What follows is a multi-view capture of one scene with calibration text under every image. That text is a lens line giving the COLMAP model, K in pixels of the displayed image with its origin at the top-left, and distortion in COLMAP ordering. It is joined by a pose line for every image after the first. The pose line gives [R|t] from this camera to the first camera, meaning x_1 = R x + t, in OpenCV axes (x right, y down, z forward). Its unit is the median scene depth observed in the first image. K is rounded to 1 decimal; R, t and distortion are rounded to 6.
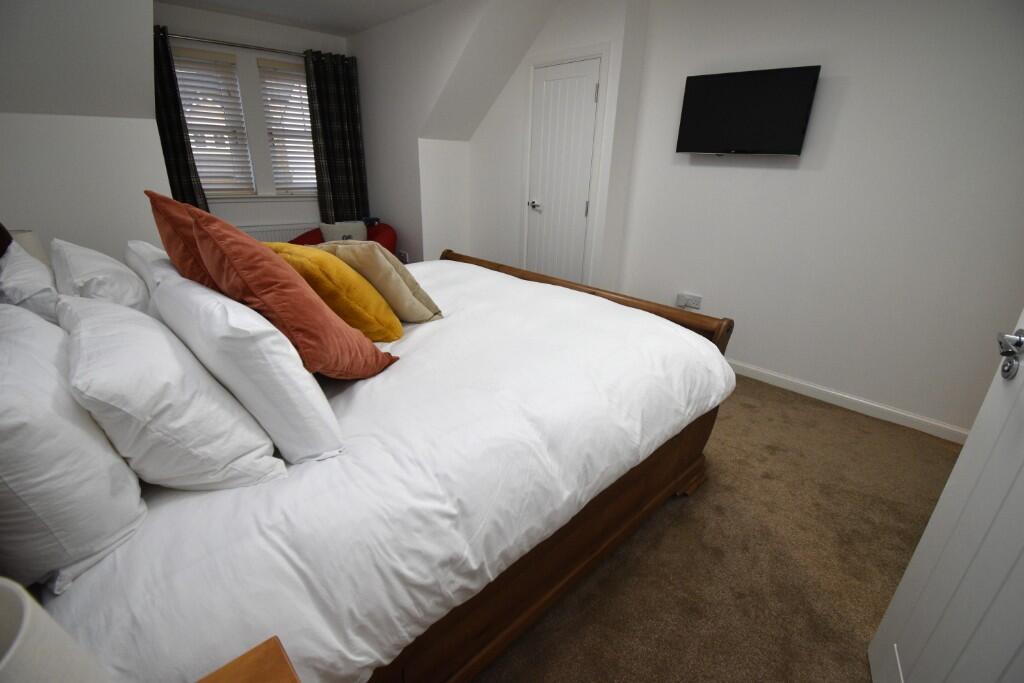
lens RADIAL K [[455.8, 0, 514.8], [0, 455.8, 342.1], [0, 0, 1]] dist [0.002797, -0.009704]
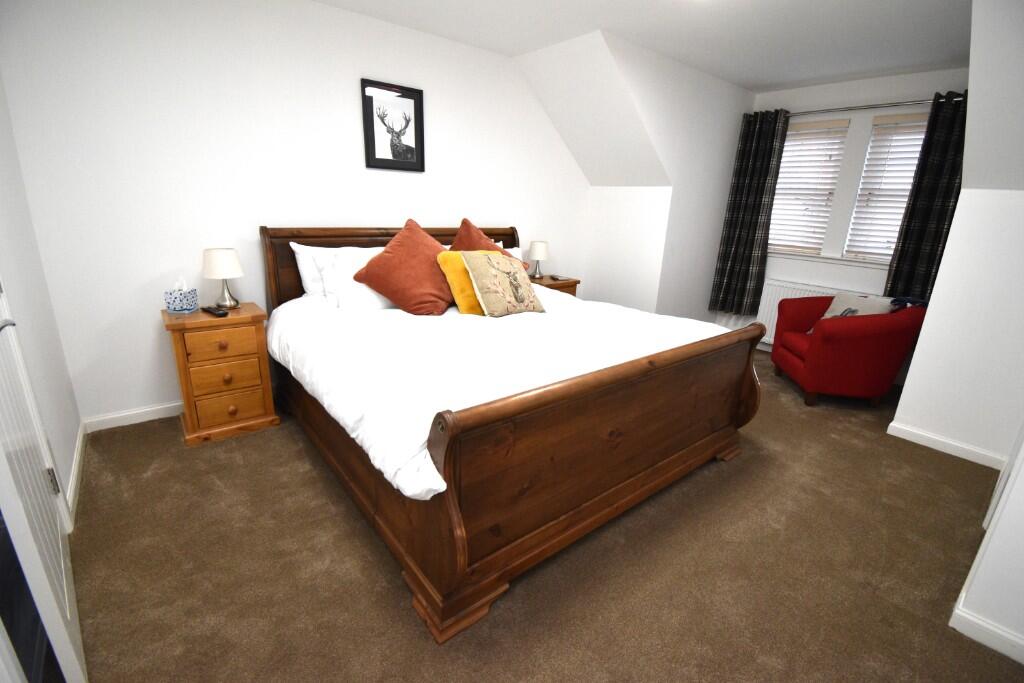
lens RADIAL K [[455.8, 0, 514.8], [0, 455.8, 342.1], [0, 0, 1]] dist [0.002797, -0.009704]
pose [[-0.080605, 0.260874, -0.962002, 0.511156], [-0.395166, 0.877688, 0.271121, -0.176786], [0.915066, 0.402005, 0.032343, 0.477344]]
